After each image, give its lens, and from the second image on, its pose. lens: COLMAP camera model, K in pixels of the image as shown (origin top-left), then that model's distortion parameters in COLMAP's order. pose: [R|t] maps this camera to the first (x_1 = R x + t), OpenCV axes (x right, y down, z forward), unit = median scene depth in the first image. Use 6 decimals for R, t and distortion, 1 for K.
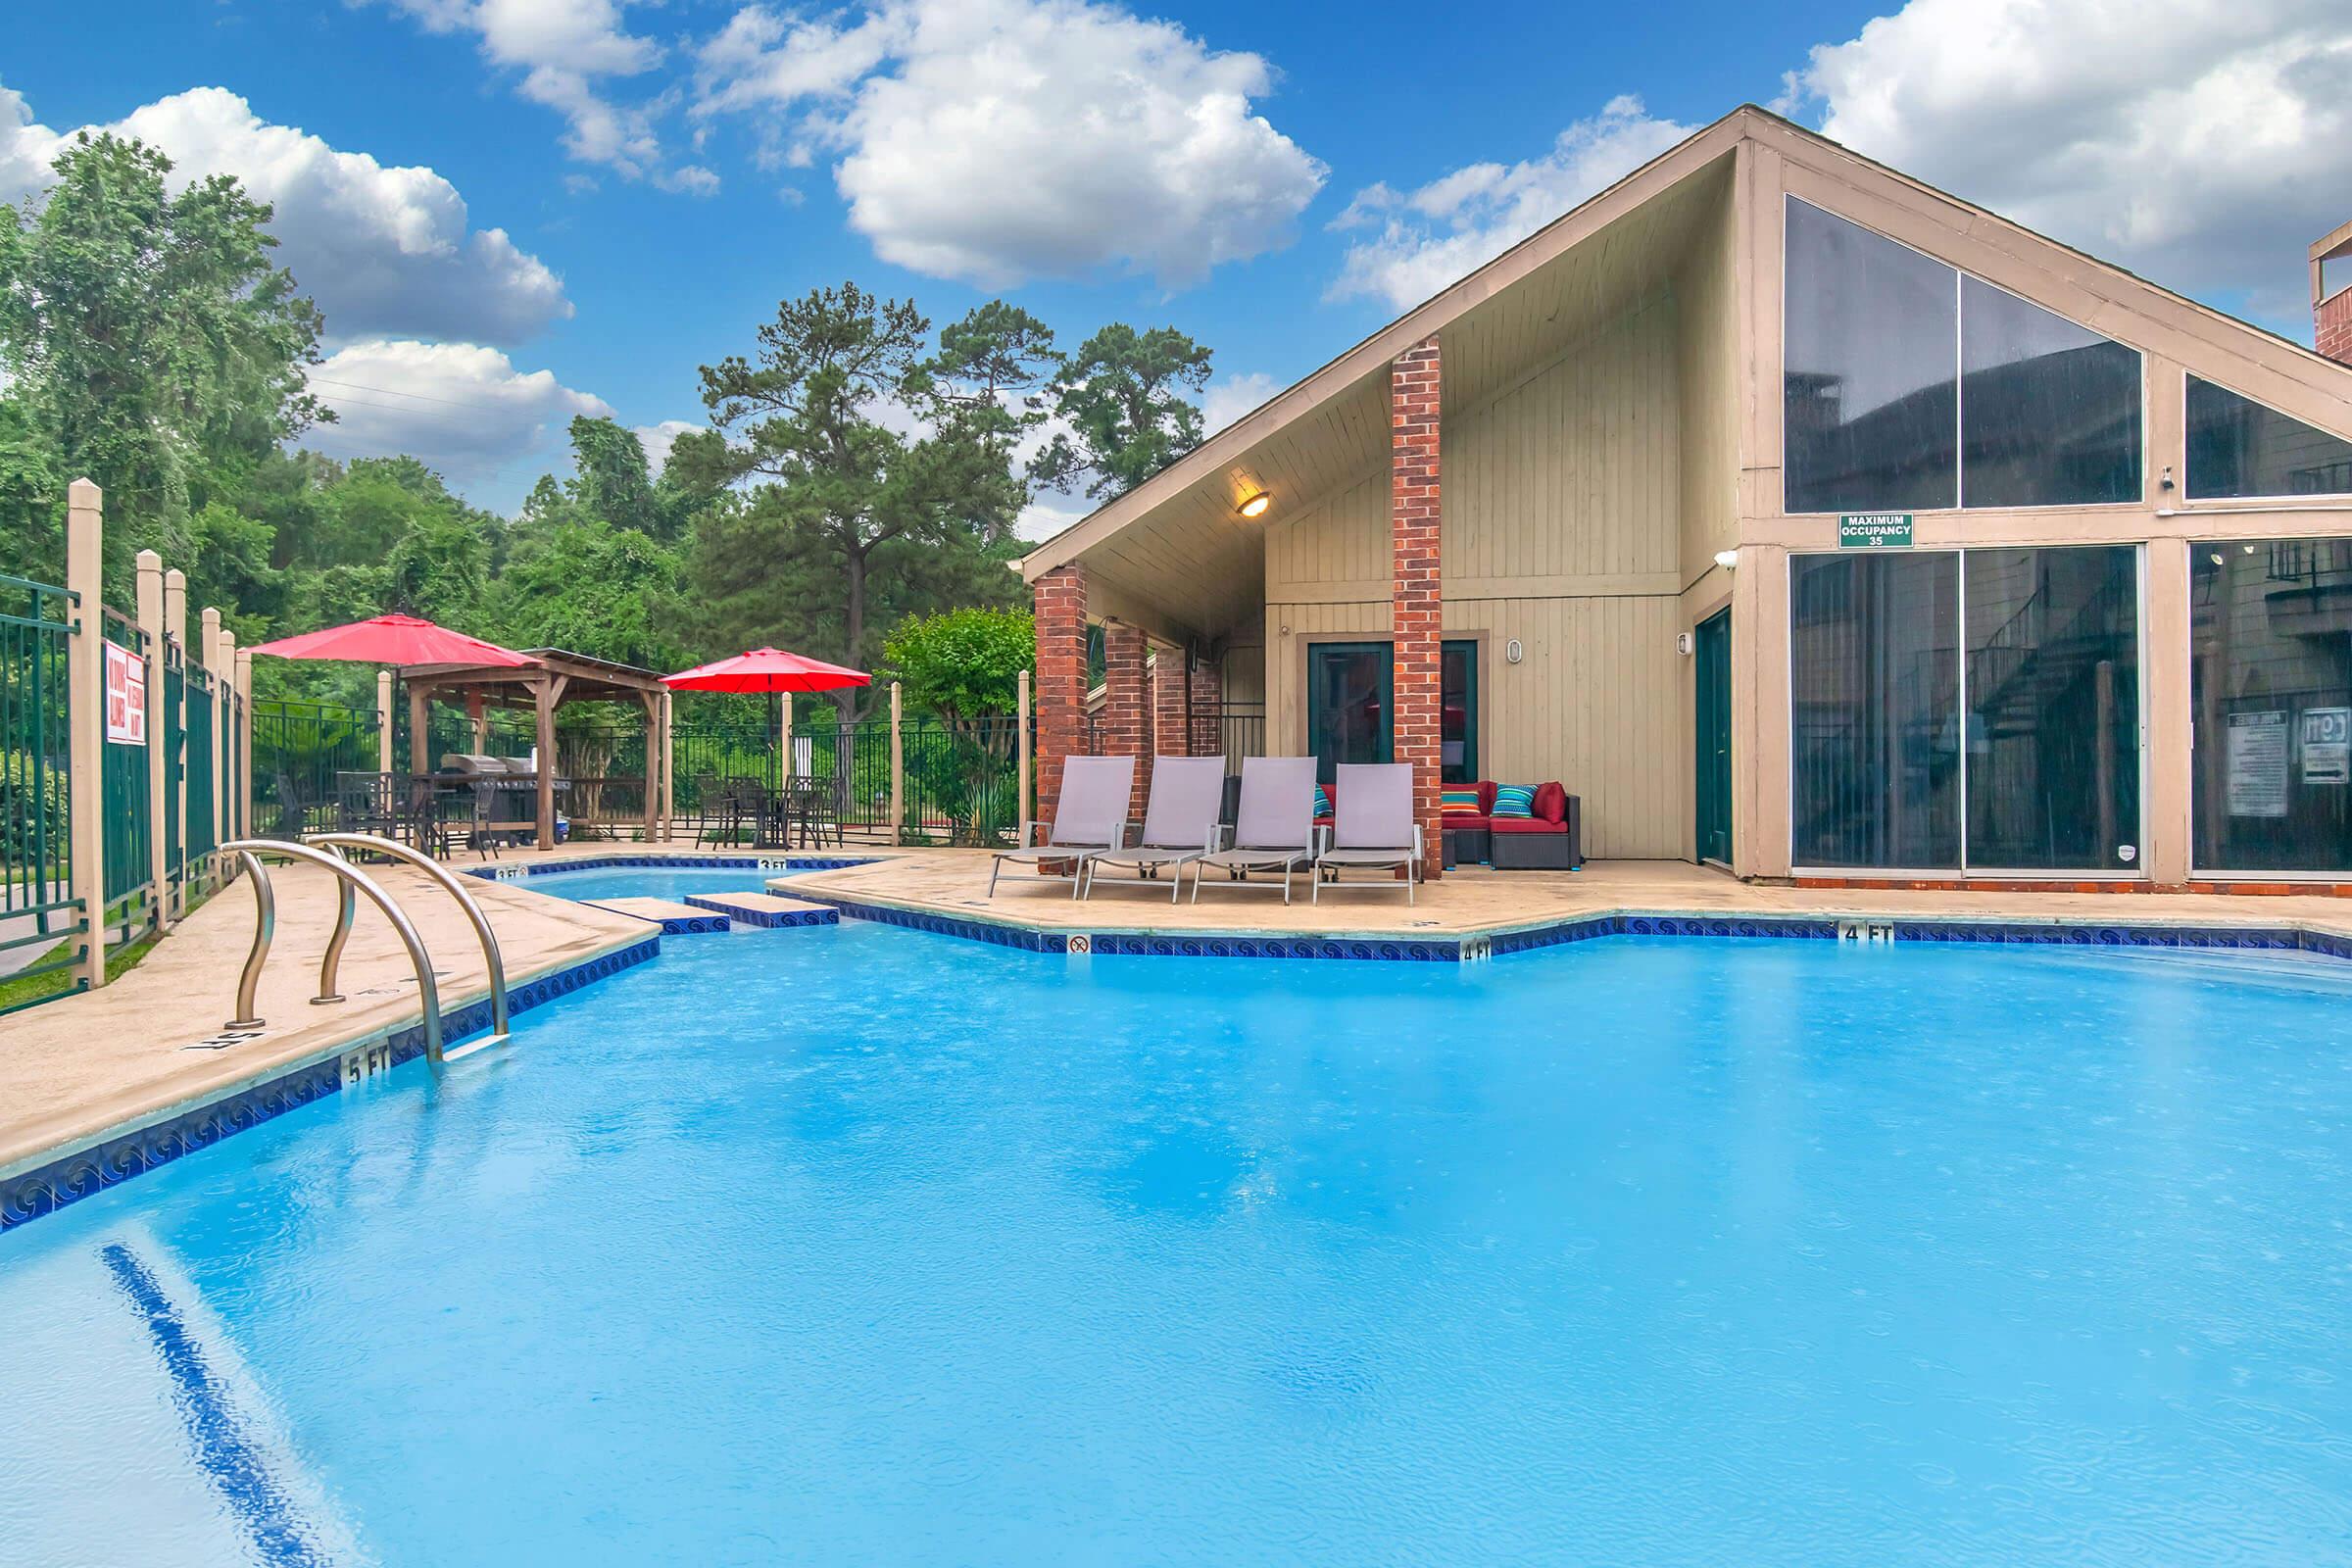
lens RADIAL K [[1402.2, 0, 1179.3], [0, 1402.2, 775.5], [0, 0, 1]] dist [0.000133, 0.000201]
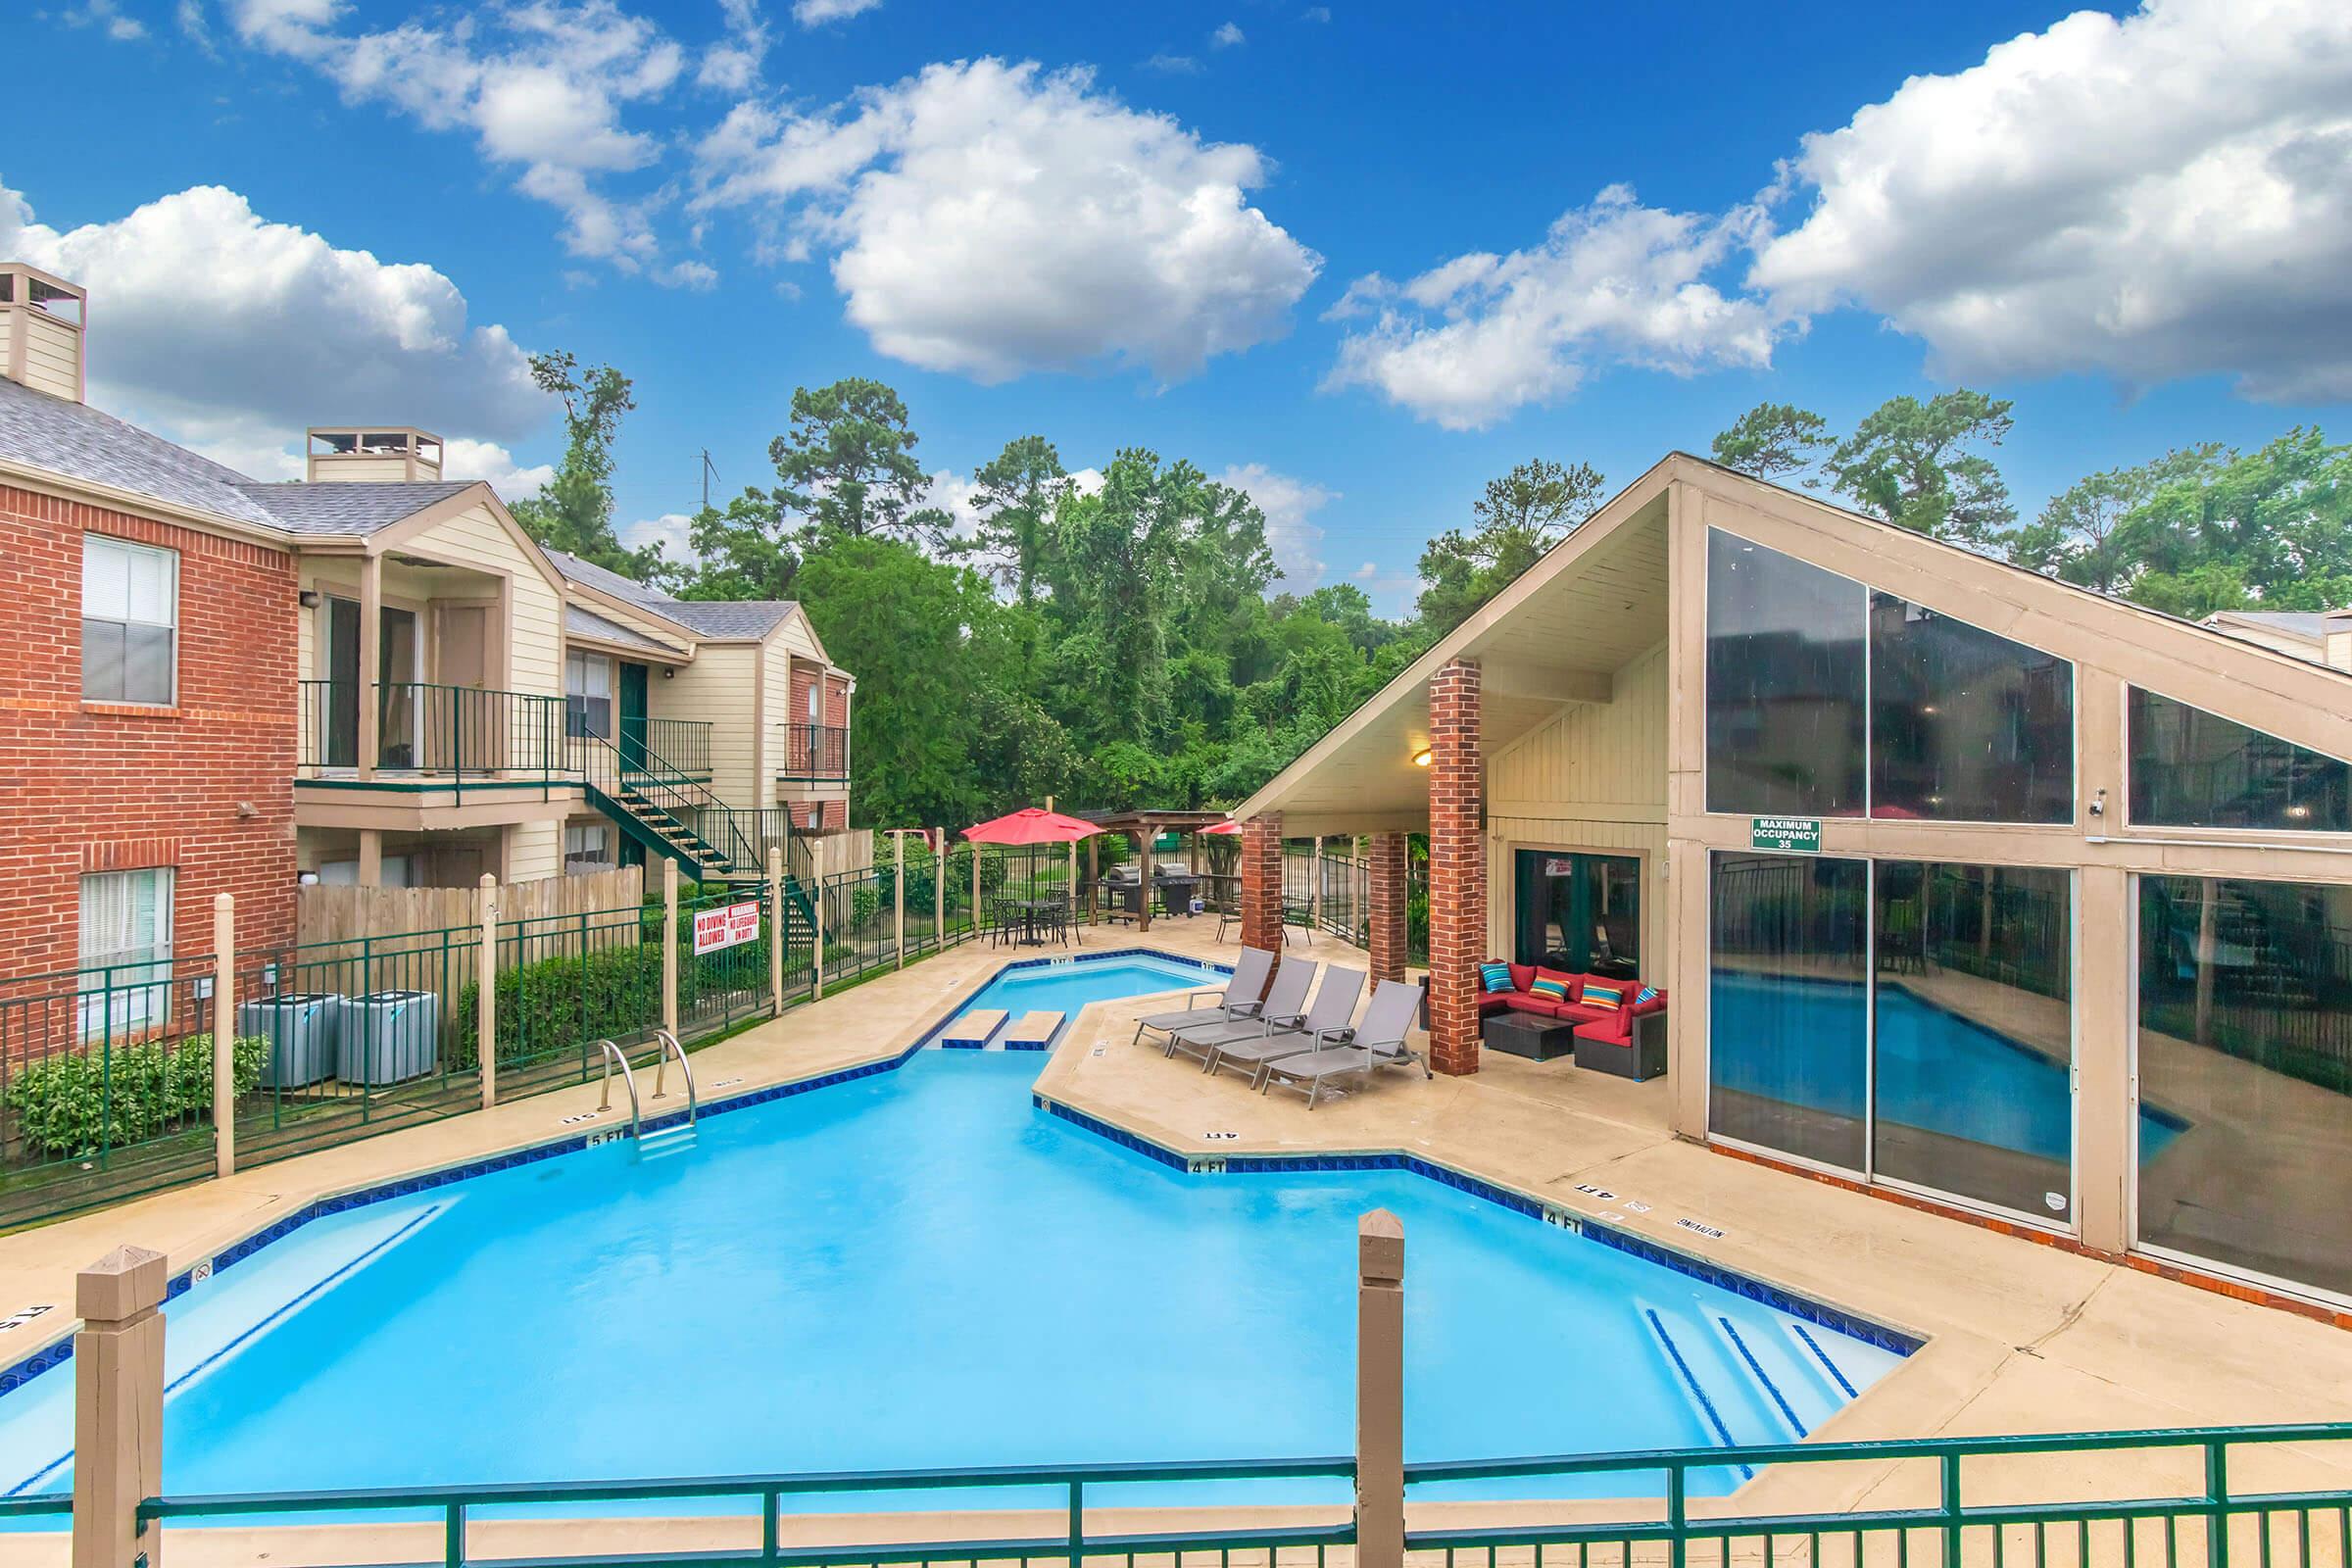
lens RADIAL K [[1099.2, 0, 1172.1], [0, 1099.2, 776.1], [0, 0, 1]] dist [0.010223, -0.000704]
pose [[0.752998, 0.008226, -0.657971, 0.398996], [-0.010753, 0.999942, 0.000196, -0.122491], [0.657934, 0.006927, 0.753043, 0.035456]]
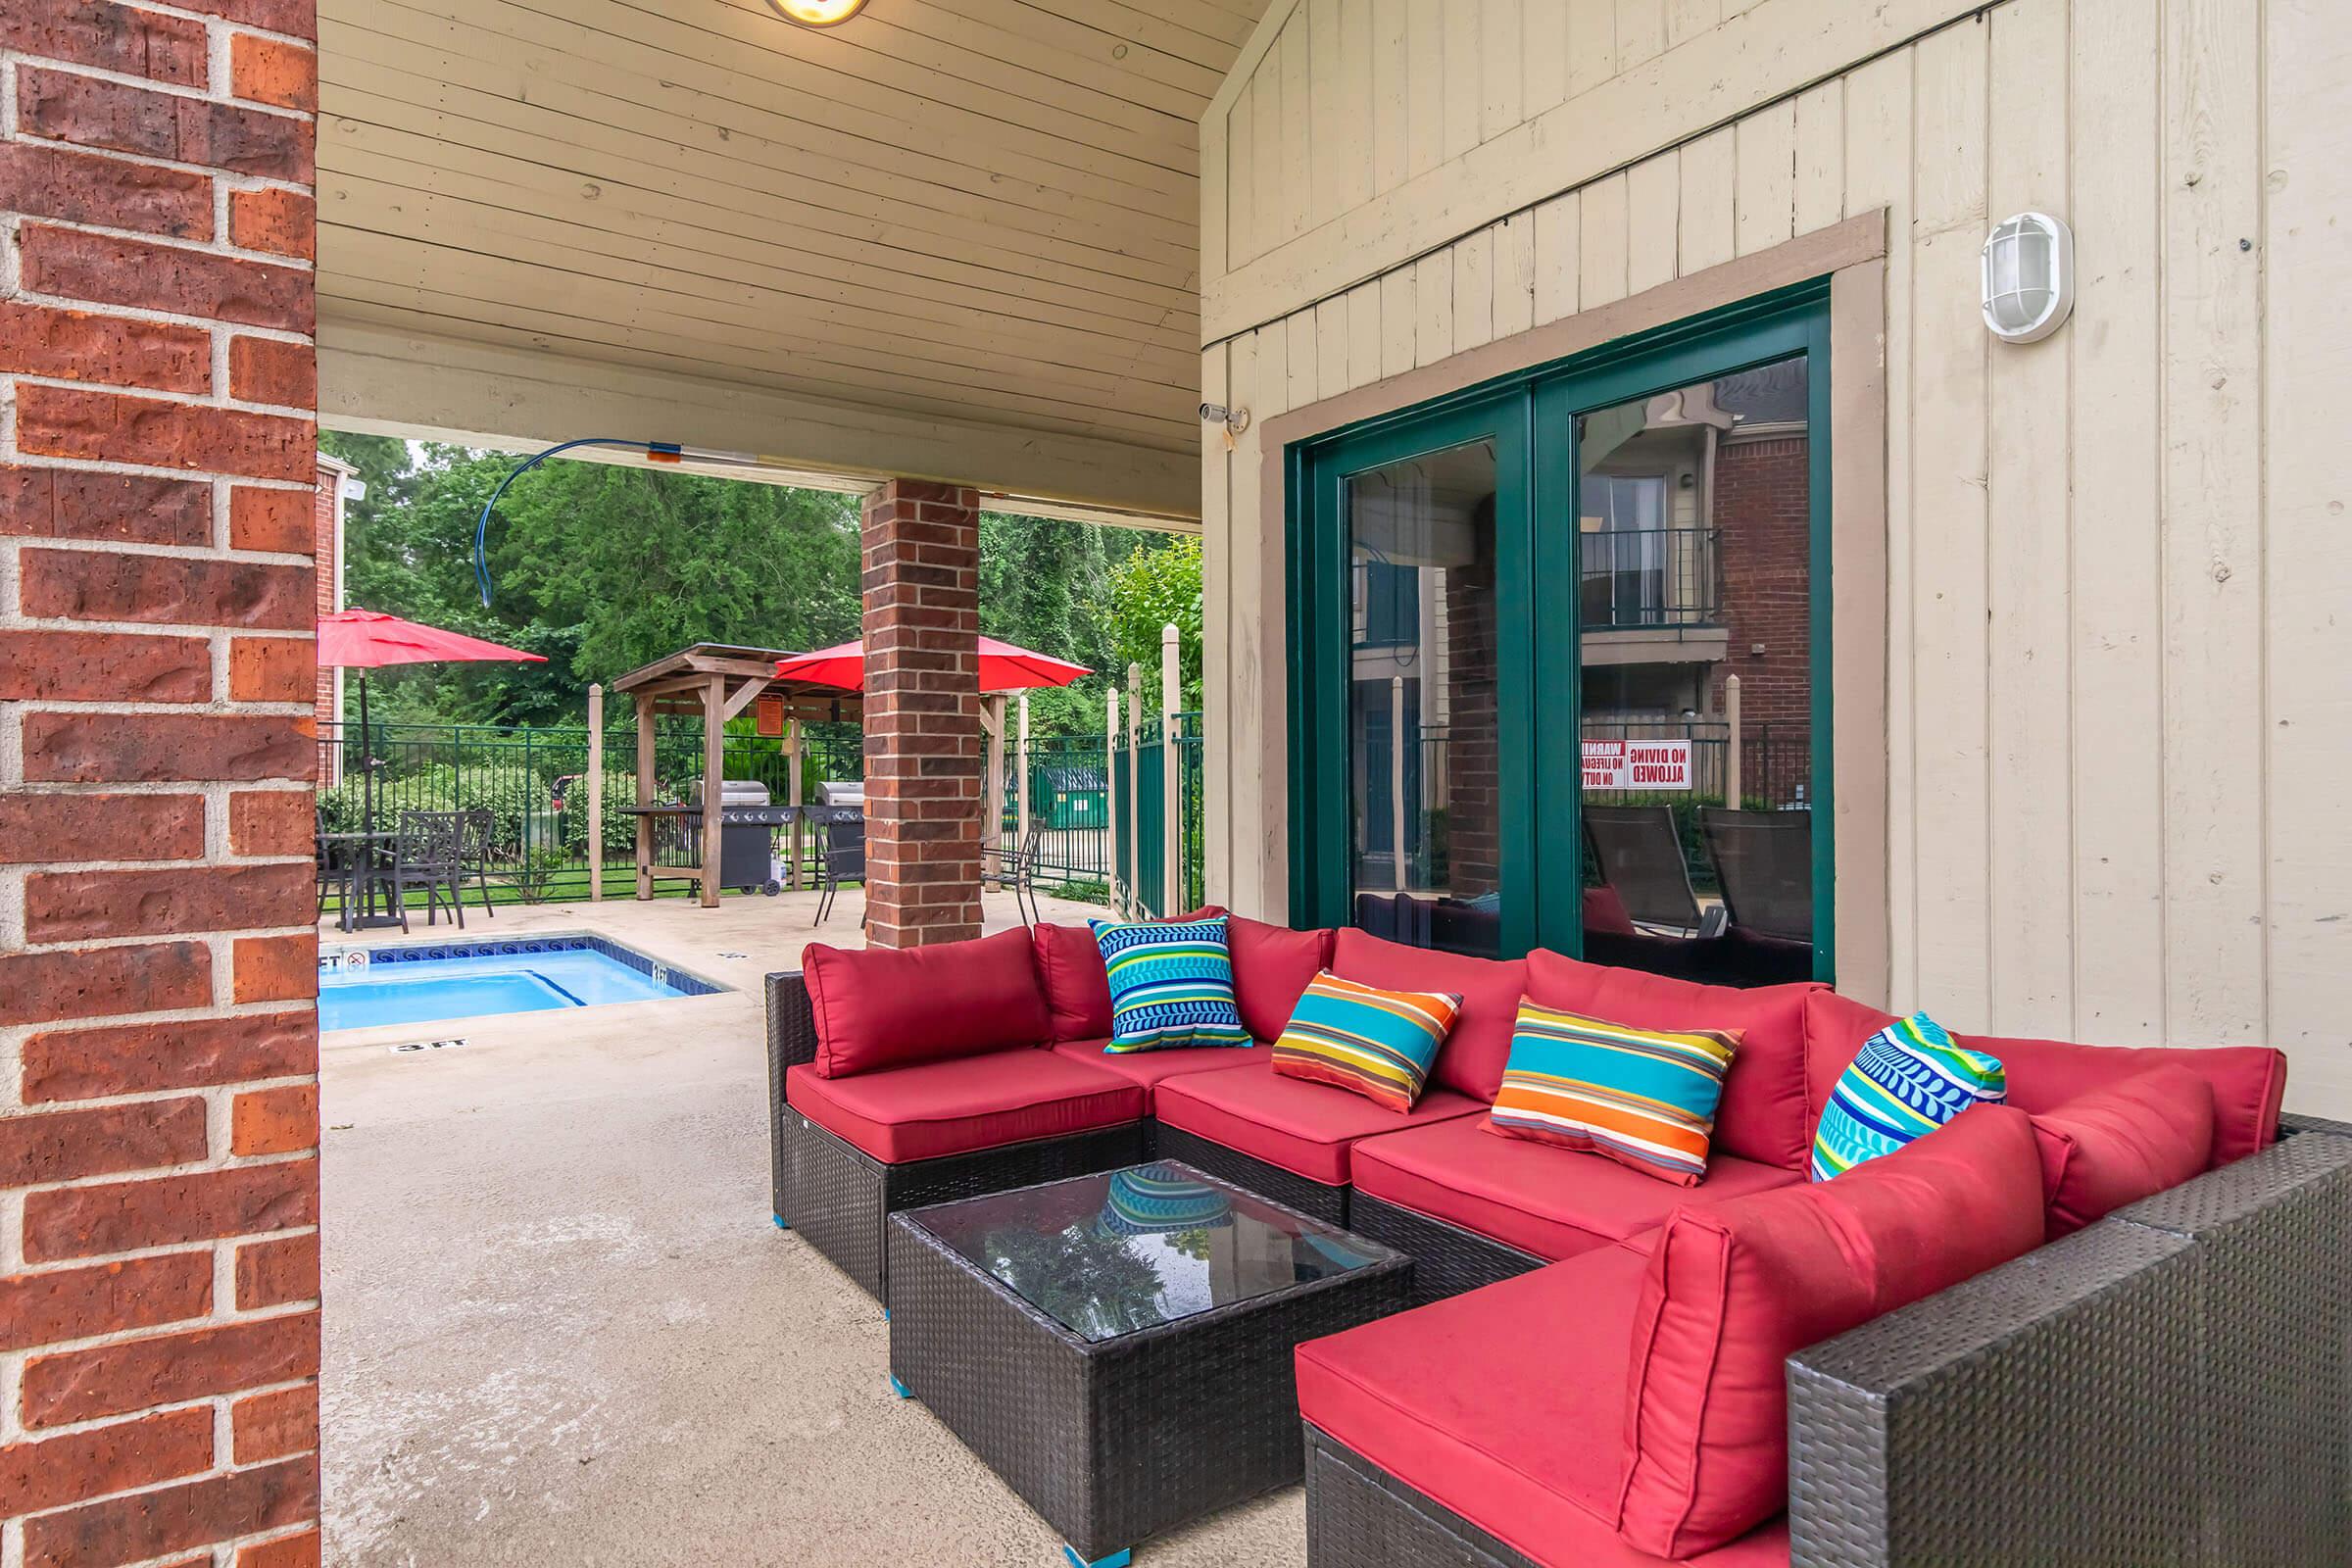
lens RADIAL K [[1303.2, 0, 1176.0], [0, 1303.2, 784.0], [0, 0, 1]] dist [0.000252, 0.000019]
pose [[0.727381, 0.008461, -0.686181, 0.213269], [-0.003659, 0.999958, 0.008452, -0.019622], [0.686224, -0.003637, 0.727381, 0.602879]]
